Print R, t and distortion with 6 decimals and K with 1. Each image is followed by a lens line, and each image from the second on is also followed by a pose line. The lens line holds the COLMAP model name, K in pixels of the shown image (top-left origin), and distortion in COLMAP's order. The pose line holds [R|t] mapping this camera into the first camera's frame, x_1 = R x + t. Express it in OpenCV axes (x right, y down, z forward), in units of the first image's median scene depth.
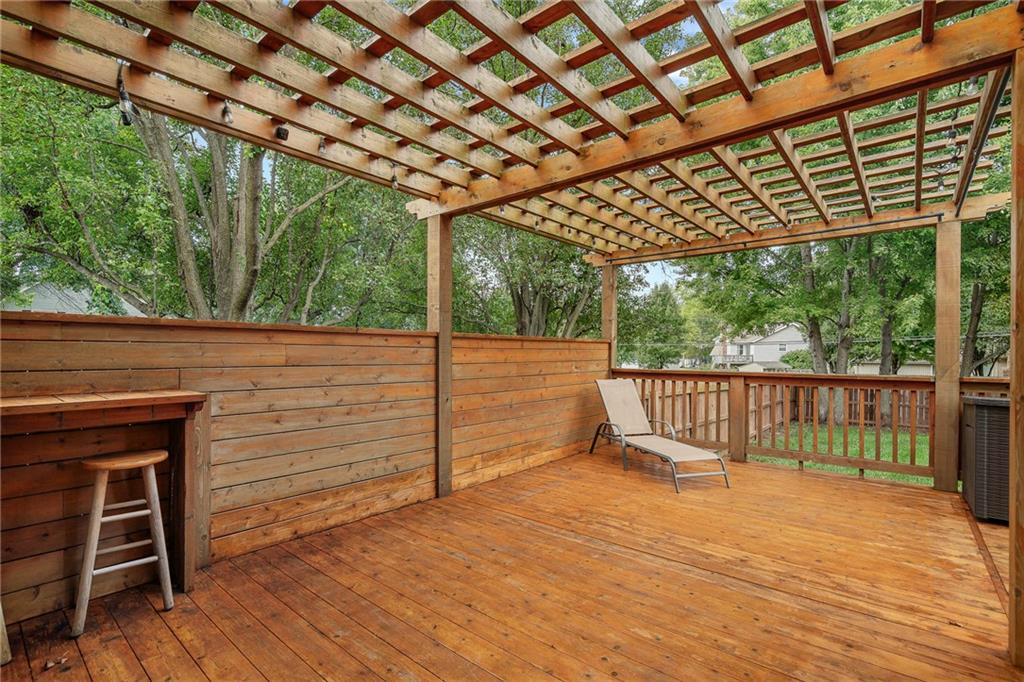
lens RADIAL K [[475.9, 0, 508.3], [0, 475.9, 349.5], [0, 0, 1]] dist [-0.003492, 0.000652]
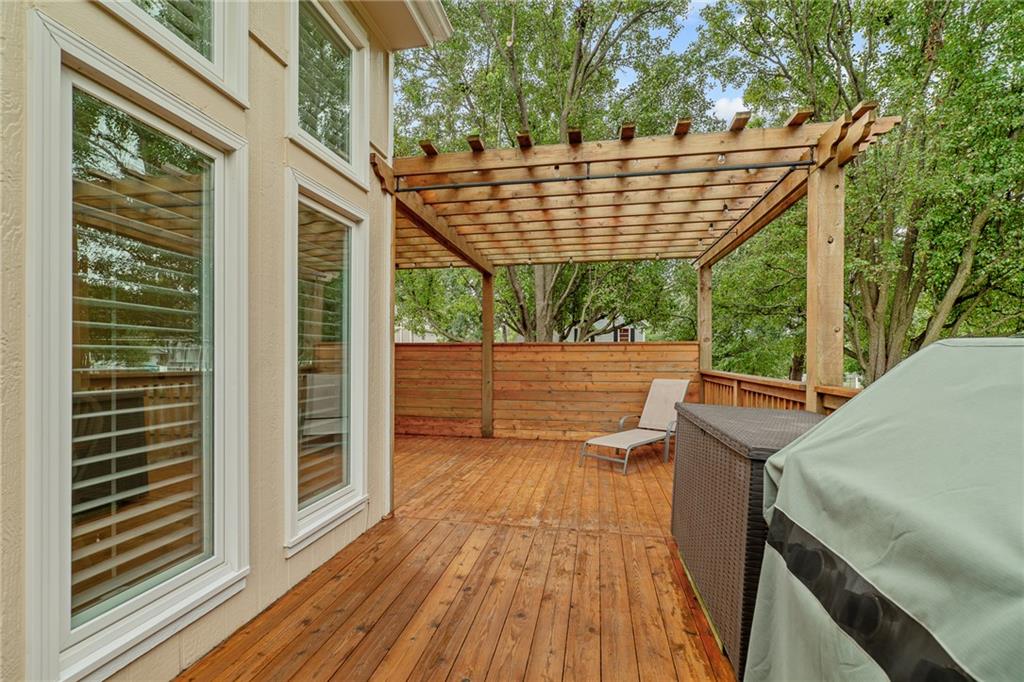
lens RADIAL K [[475.9, 0, 503.5], [0, 475.9, 350.2], [0, 0, 1]] dist [-0.003492, 0.000652]
pose [[0.475192, -0.009437, -0.879832, 1.703408], [0.008374, 0.999946, -0.006203, 0.002409], [0.879842, -0.004420, 0.475245, 0.288223]]
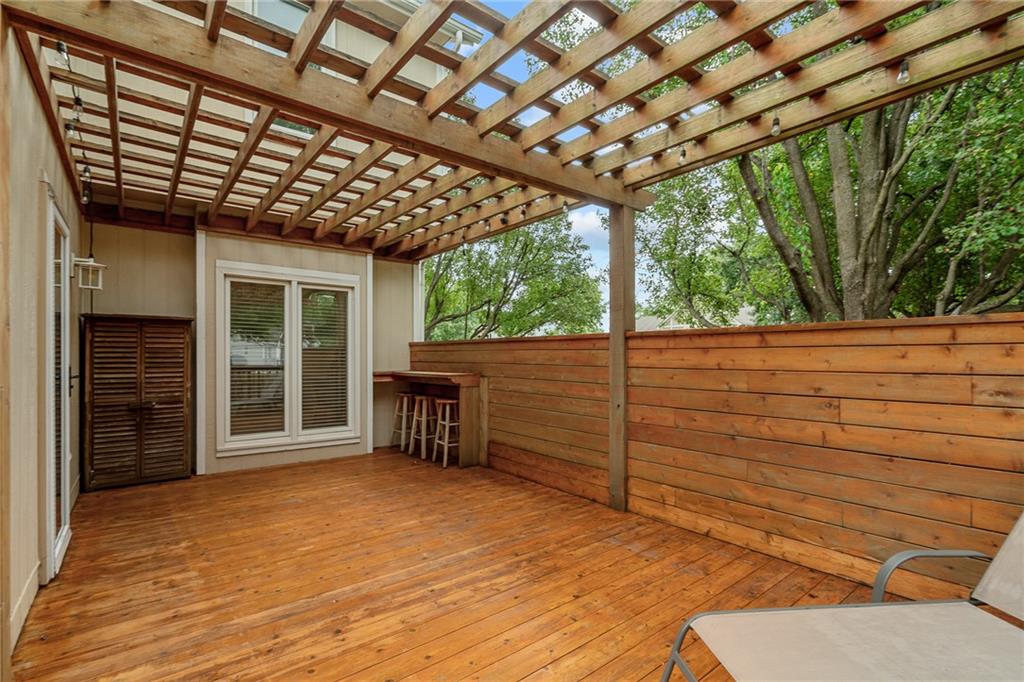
lens RADIAL K [[475.9, 0, 508.8], [0, 475.9, 356.9], [0, 0, 1]] dist [-0.003492, 0.000652]
pose [[-0.205057, 0.001085, -0.978749, 0.985334], [0.010732, 0.999942, -0.001140, 0.012115], [0.978691, -0.010738, -0.205057, 1.195930]]
